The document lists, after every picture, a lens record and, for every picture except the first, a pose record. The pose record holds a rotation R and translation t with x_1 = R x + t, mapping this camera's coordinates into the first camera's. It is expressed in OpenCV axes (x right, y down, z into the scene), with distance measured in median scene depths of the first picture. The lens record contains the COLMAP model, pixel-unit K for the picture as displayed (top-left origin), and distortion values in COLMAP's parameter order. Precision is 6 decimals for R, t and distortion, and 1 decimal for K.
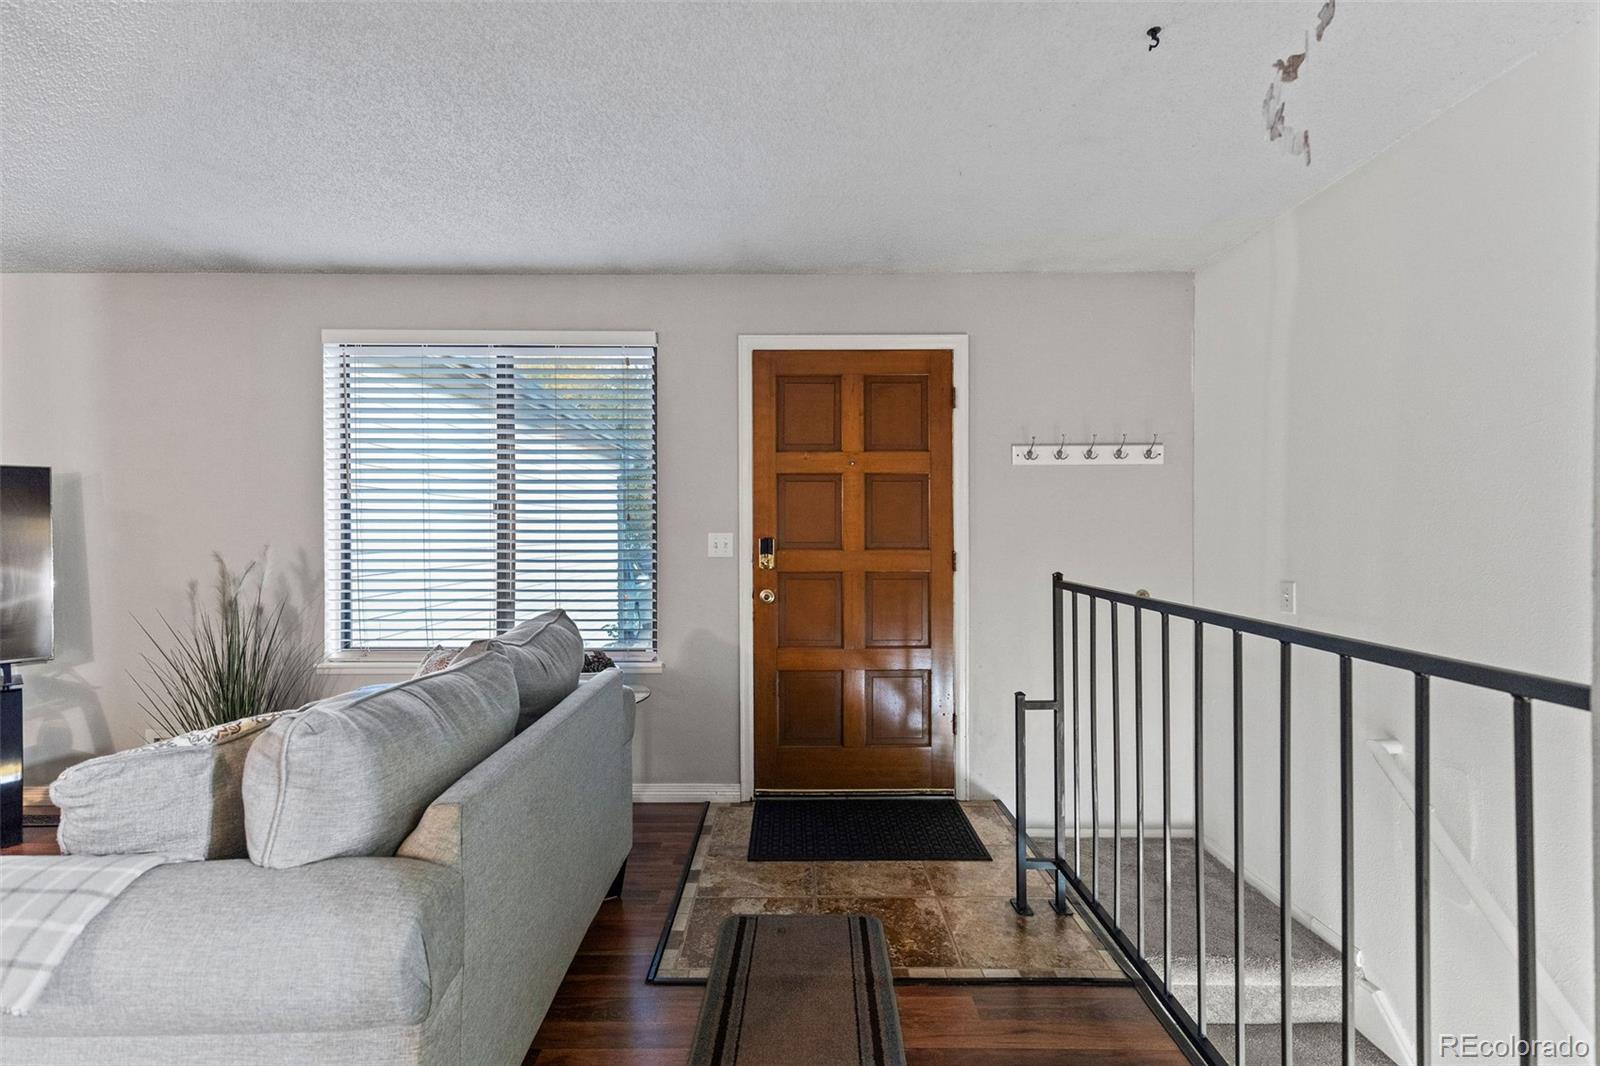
lens RADIAL K [[725.3, 0, 792.0], [0, 725.3, 533.9], [0, 0, 1]] dist [0.009447, -0.000424]
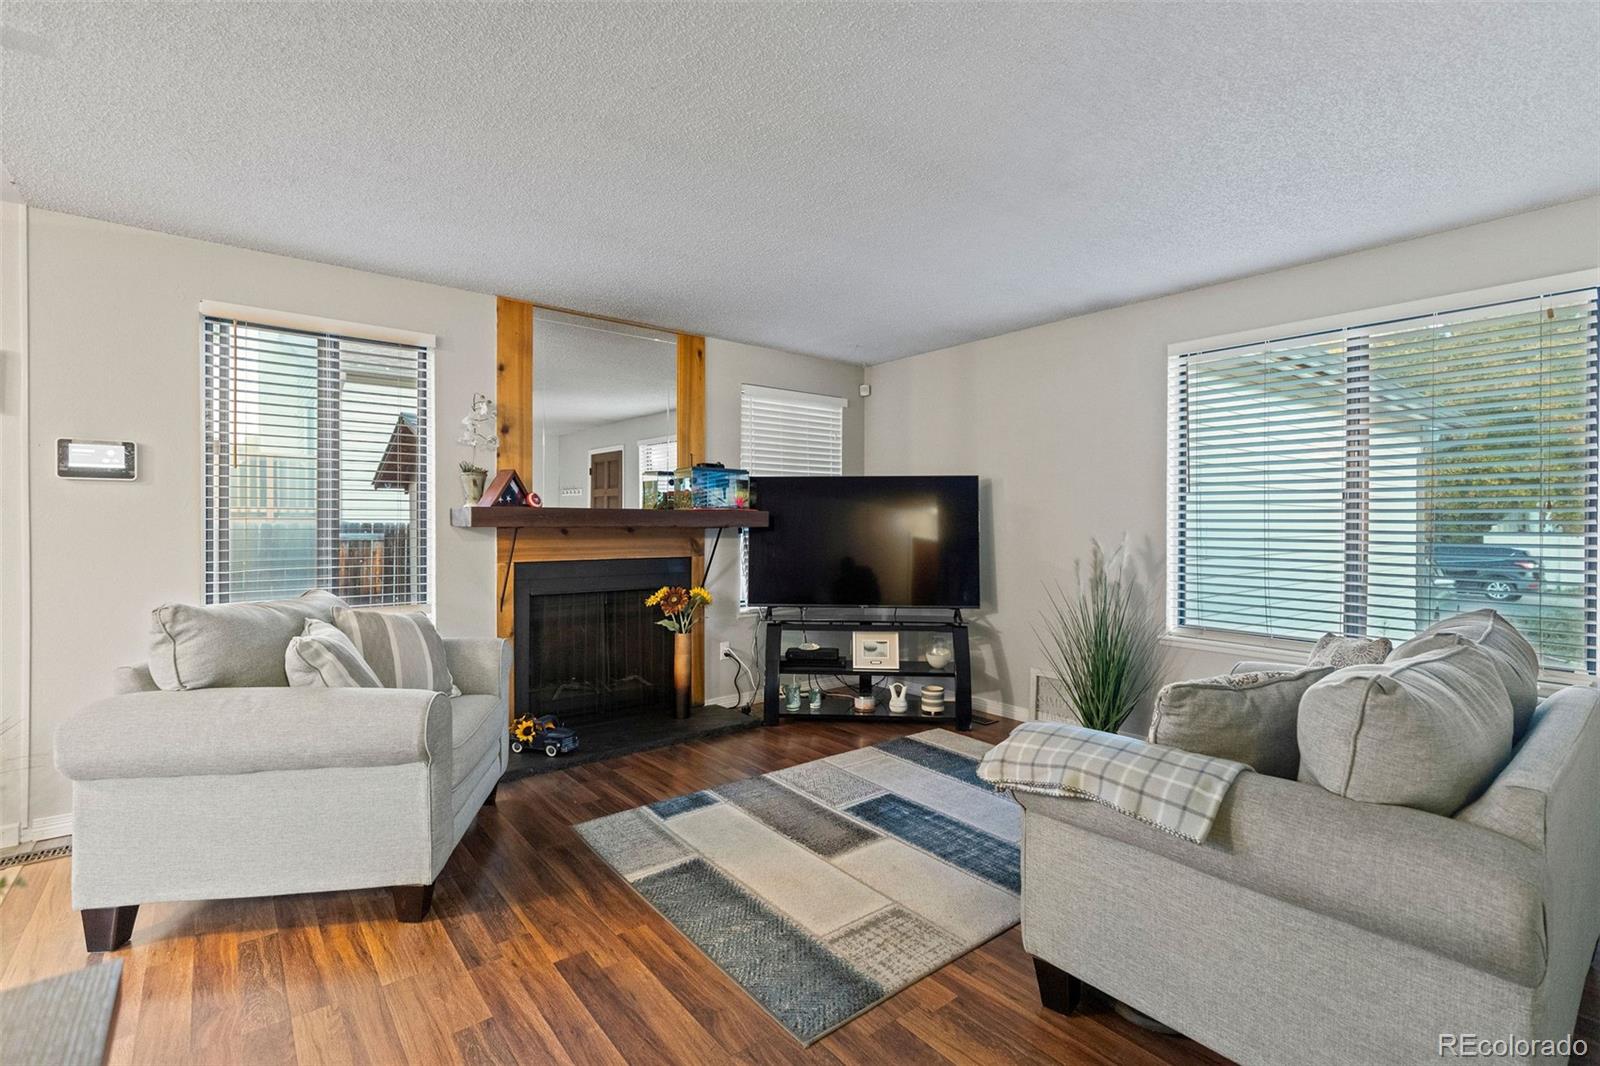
lens RADIAL K [[722.3, 0, 802.4], [0, 722.3, 523.3], [0, 0, 1]] dist [0.011256, -0.000264]
pose [[0.634681, 0.006301, -0.772749, -0.124422], [-0.005372, 0.999979, 0.003742, -0.000525], [0.772756, 0.001777, 0.634701, -0.168237]]
